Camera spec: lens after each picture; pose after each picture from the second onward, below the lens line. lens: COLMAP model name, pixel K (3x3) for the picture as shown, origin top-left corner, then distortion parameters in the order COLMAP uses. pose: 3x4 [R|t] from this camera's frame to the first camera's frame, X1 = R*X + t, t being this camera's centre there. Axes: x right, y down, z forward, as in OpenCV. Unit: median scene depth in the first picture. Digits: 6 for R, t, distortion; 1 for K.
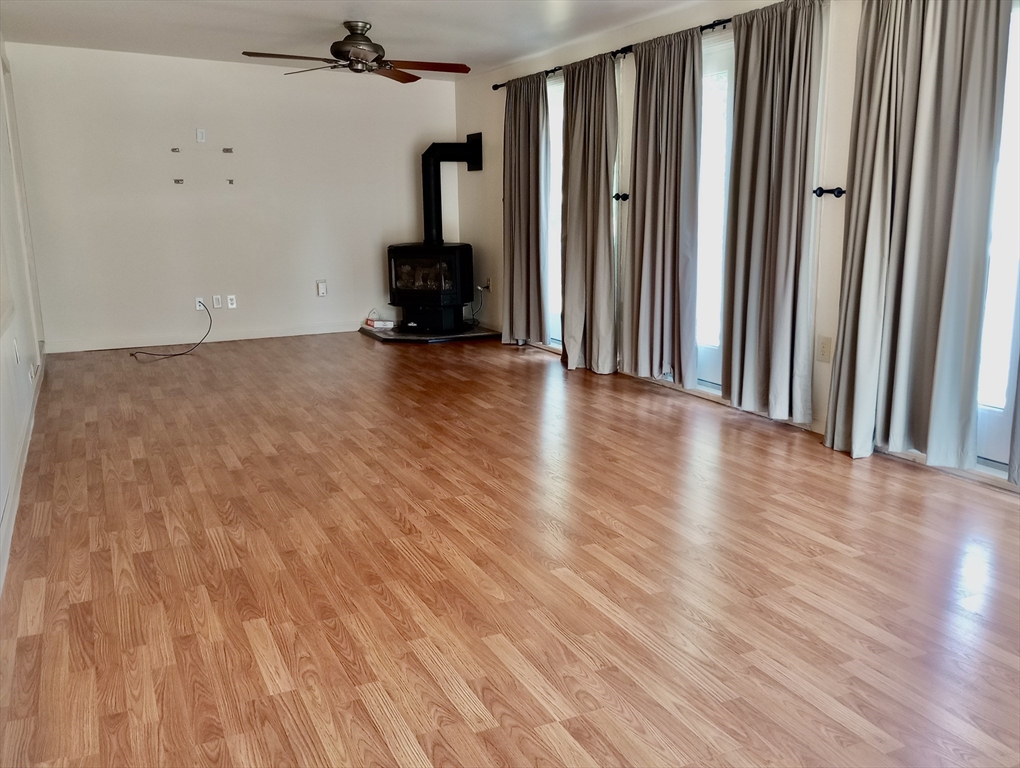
lens RADIAL K [[869.5, 0, 510.0], [0, 869.5, 384.0], [0, 0, 1]] dist [0.044913, -0.013435]
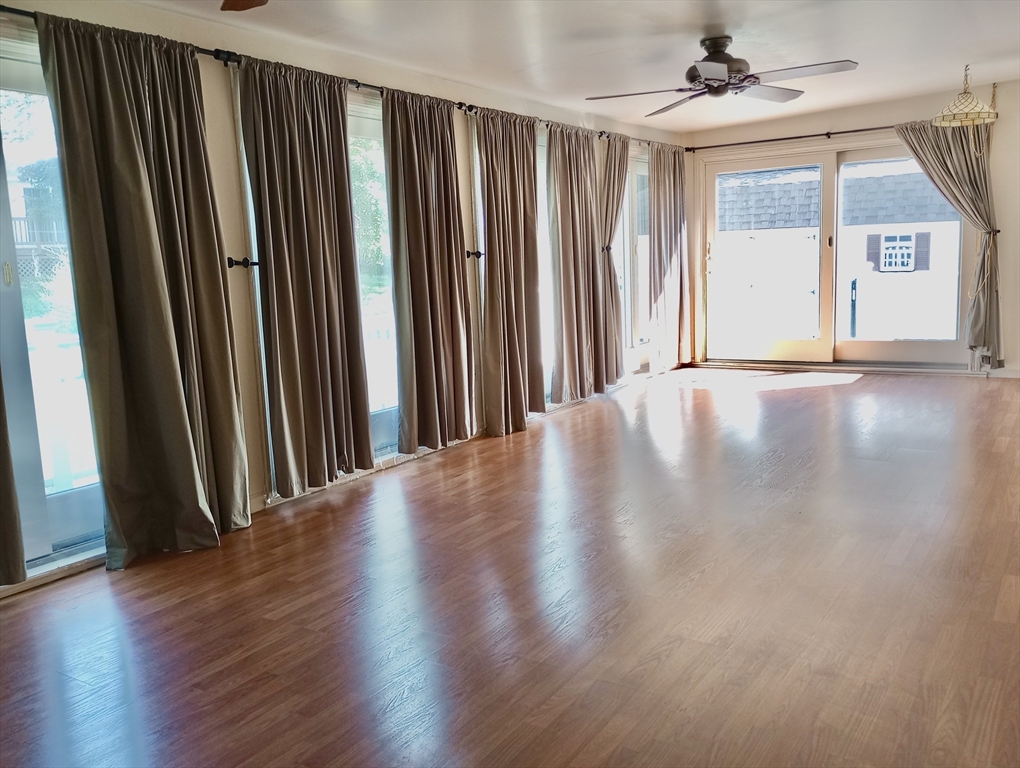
lens RADIAL K [[869.5, 0, 510.0], [0, 869.5, 384.0], [0, 0, 1]] dist [0.044913, -0.013435]
pose [[-0.526334, -0.094477, 0.845013, -0.670772], [0.219152, 0.945158, 0.242176, -0.284034], [-0.821551, 0.312652, -0.476764, 1.367656]]
